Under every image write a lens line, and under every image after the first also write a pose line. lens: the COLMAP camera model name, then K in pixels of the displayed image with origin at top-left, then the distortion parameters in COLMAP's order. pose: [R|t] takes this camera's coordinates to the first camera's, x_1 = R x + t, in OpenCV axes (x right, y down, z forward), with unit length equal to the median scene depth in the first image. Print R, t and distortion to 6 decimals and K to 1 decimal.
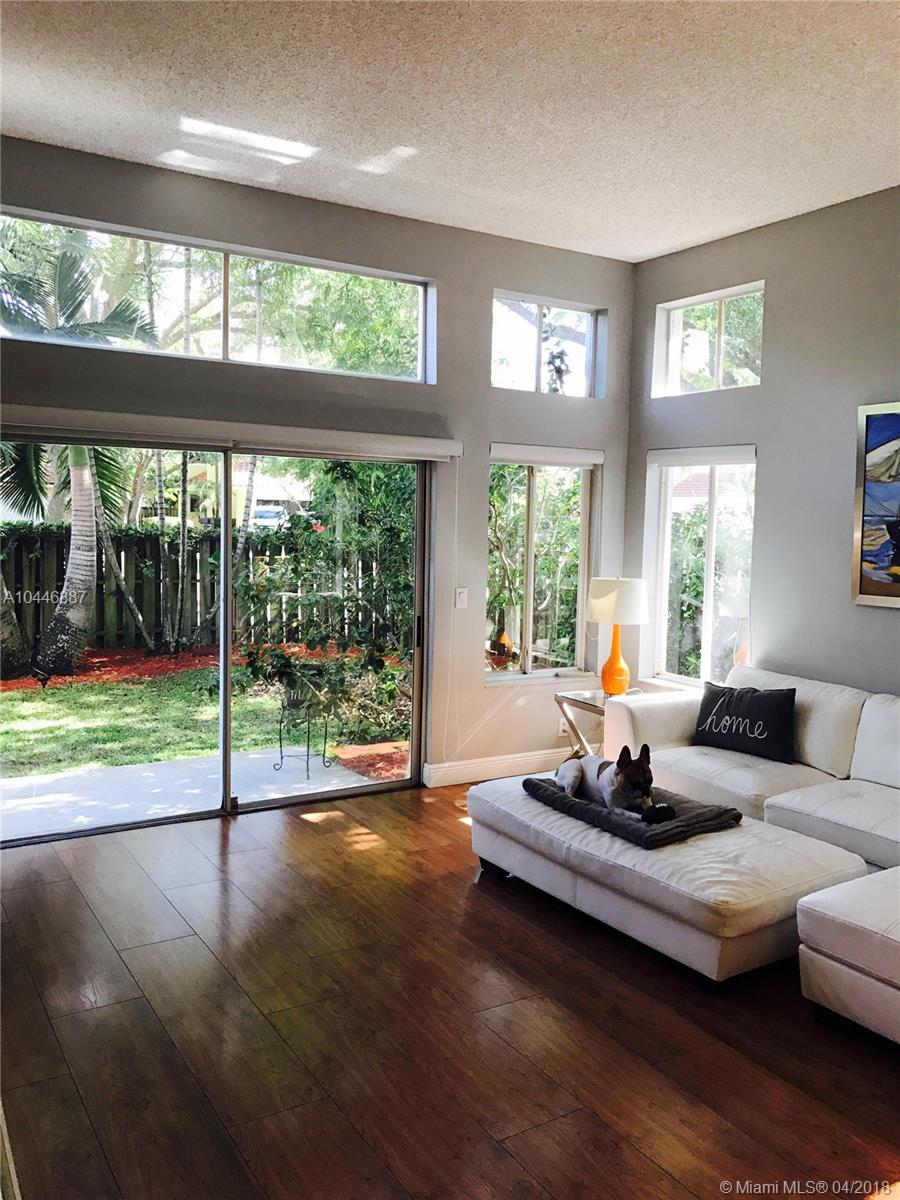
lens RADIAL K [[1005.7, 0, 482.5], [0, 1005.7, 587.3], [0, 0, 1]] dist [0.027457, -0.005112]
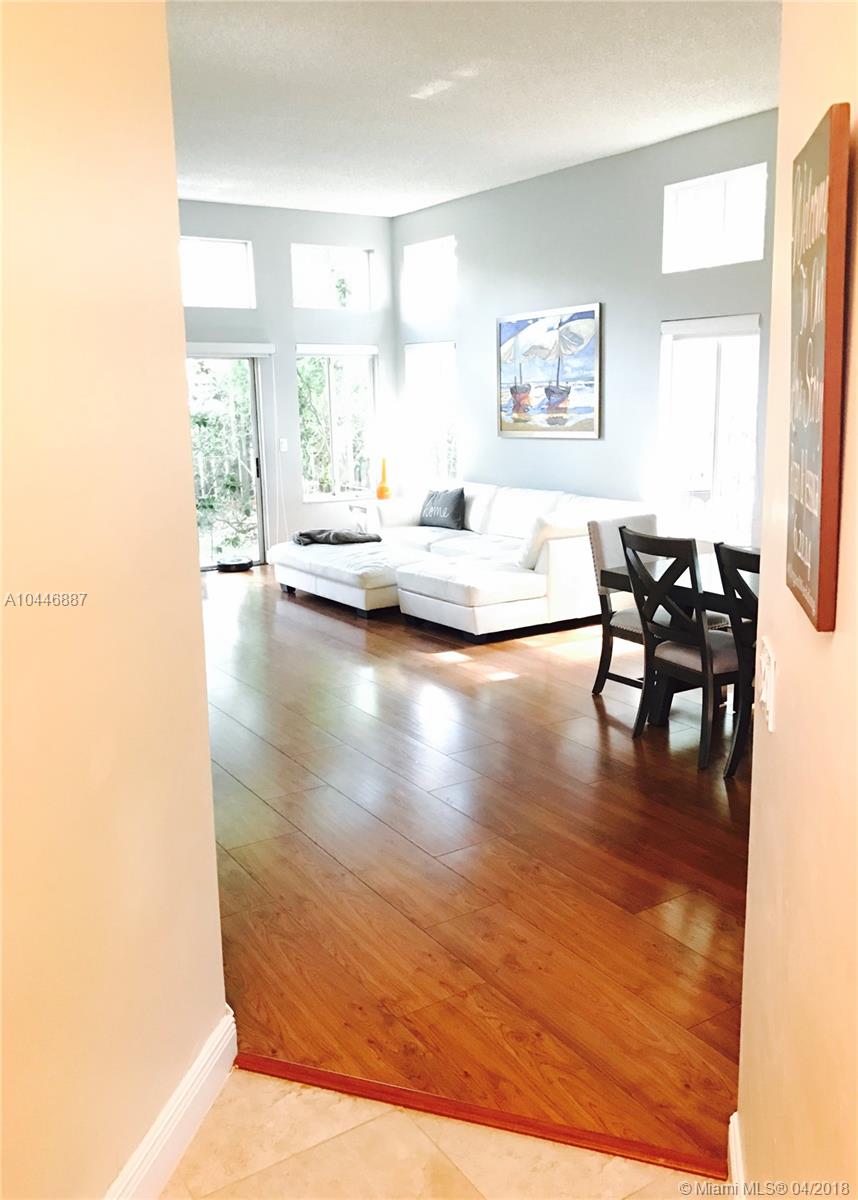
lens RADIAL K [[1004.1, 0, 484.7], [0, 1004.1, 602.5], [0, 0, 1]] dist [0.041229, -0.047139]
pose [[0.998211, -0.045275, 0.039041, 0.223803], [0.039495, 0.989662, 0.137876, 0.050255], [-0.044879, -0.136088, 0.989680, -0.624034]]
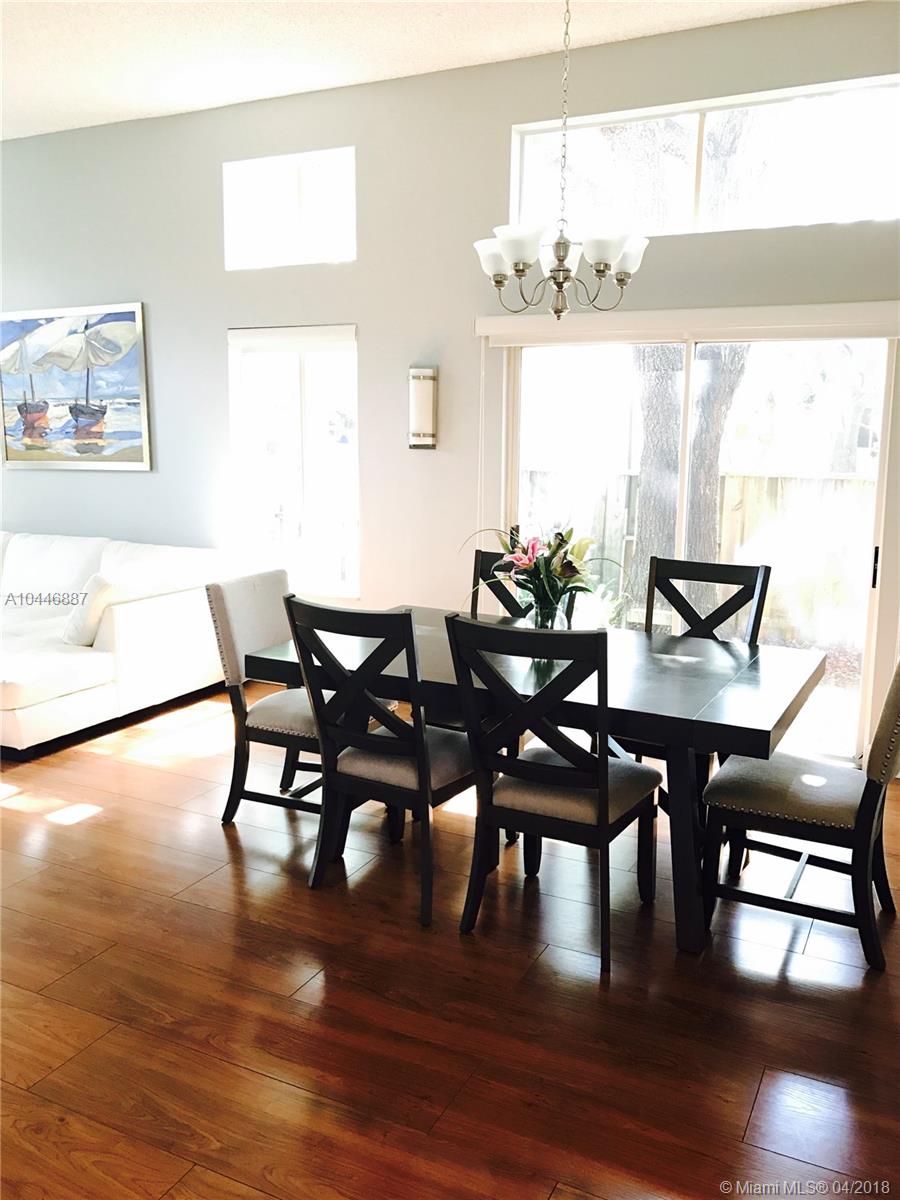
lens RADIAL K [[1005.7, 0, 458.8], [0, 1005.7, 581.2], [0, 0, 1]] dist [0.027457, -0.005112]
pose [[0.860559, -0.097321, 0.499967, 0.173824], [0.050280, 0.993014, 0.106751, 0.043720], [-0.506863, -0.066727, 0.859440, -0.376108]]
